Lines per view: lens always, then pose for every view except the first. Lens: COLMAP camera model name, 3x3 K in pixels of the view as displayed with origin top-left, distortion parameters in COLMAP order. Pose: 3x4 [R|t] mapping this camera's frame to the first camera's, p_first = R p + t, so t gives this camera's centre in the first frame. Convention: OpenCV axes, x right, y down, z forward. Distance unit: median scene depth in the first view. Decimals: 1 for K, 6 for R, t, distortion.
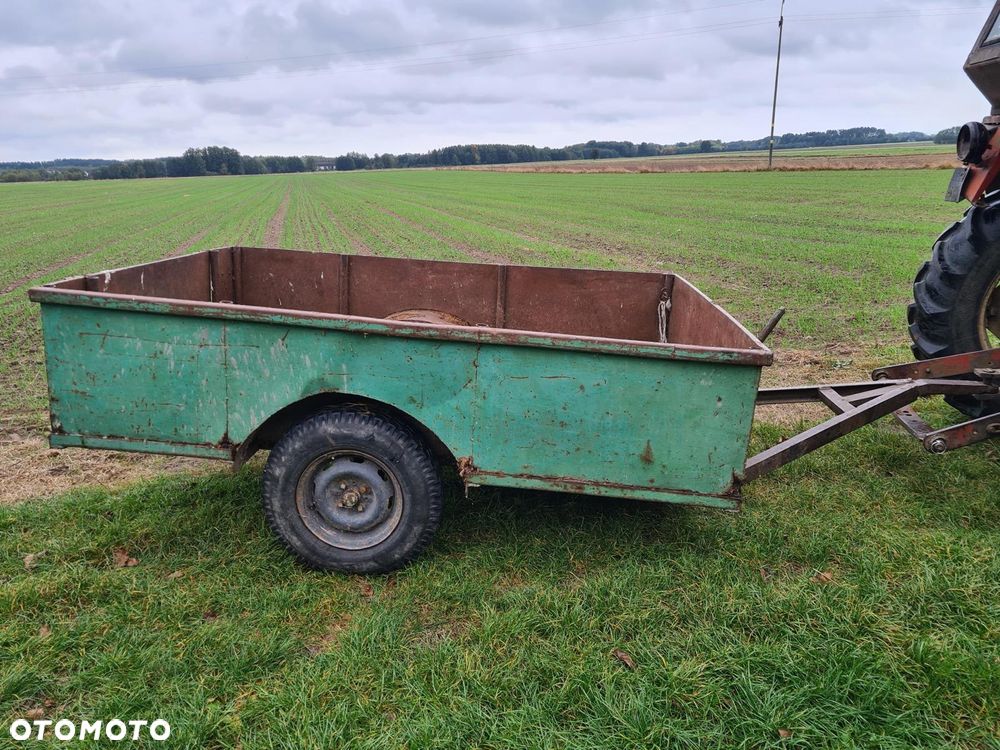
lens RADIAL K [[748.7, 0, 483.9], [0, 748.7, 371.4], [0, 0, 1]] dist [0.074913, -0.057431]
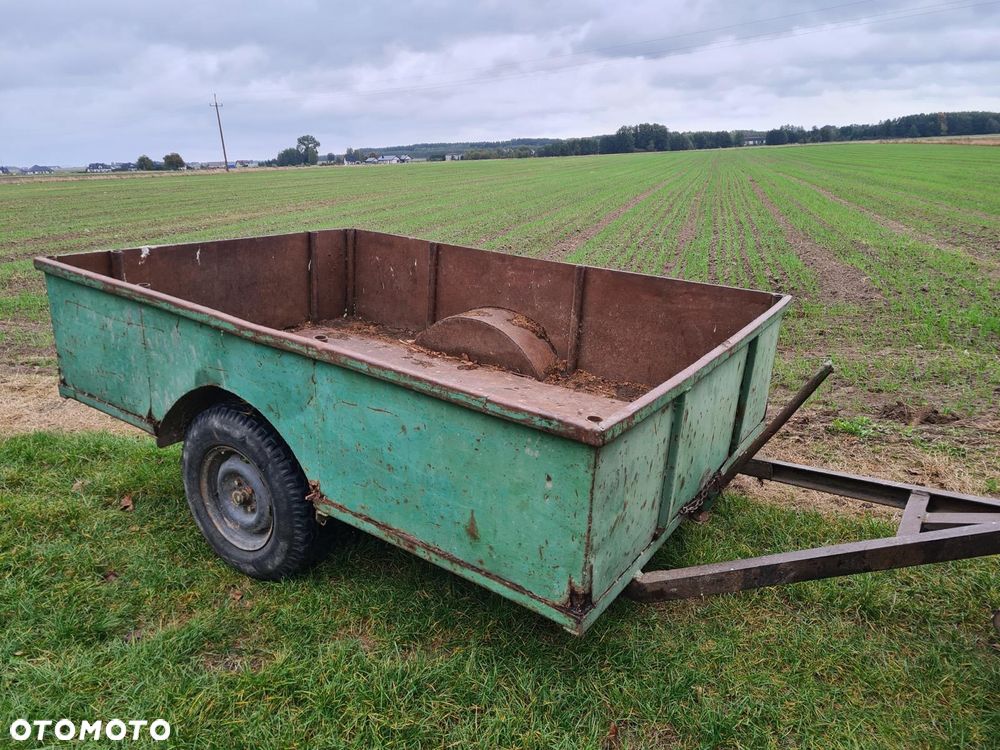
lens RADIAL K [[748.7, 0, 483.9], [0, 748.7, 371.4], [0, 0, 1]] dist [0.074913, -0.057431]
pose [[0.862331, 0.145414, -0.485016, 0.565291], [-0.131088, 0.989332, 0.063549, -0.098478], [0.489082, 0.008780, 0.872193, 0.312437]]
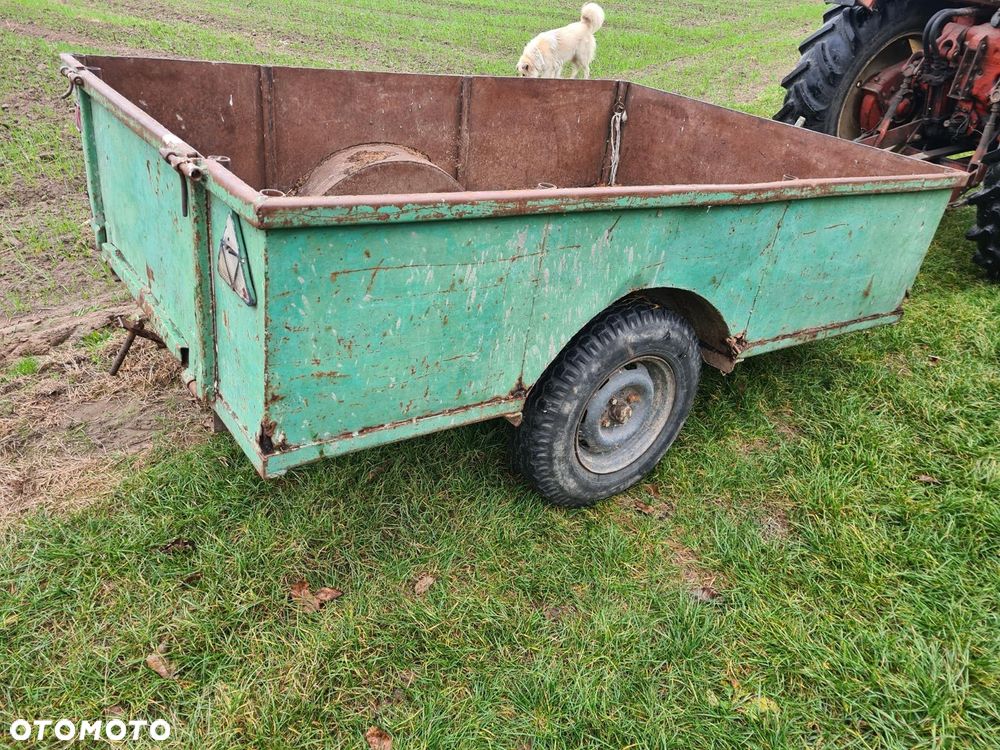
lens RADIAL K [[759.1, 0, 500.0], [0, 759.1, 375.0], [0, 0, 1]] dist [0.065398, -0.050833]
pose [[0.776254, -0.260067, 0.574278, -0.764632], [0.090640, 0.947521, 0.306576, -0.137168], [-0.623870, -0.185928, 0.759089, 0.487531]]
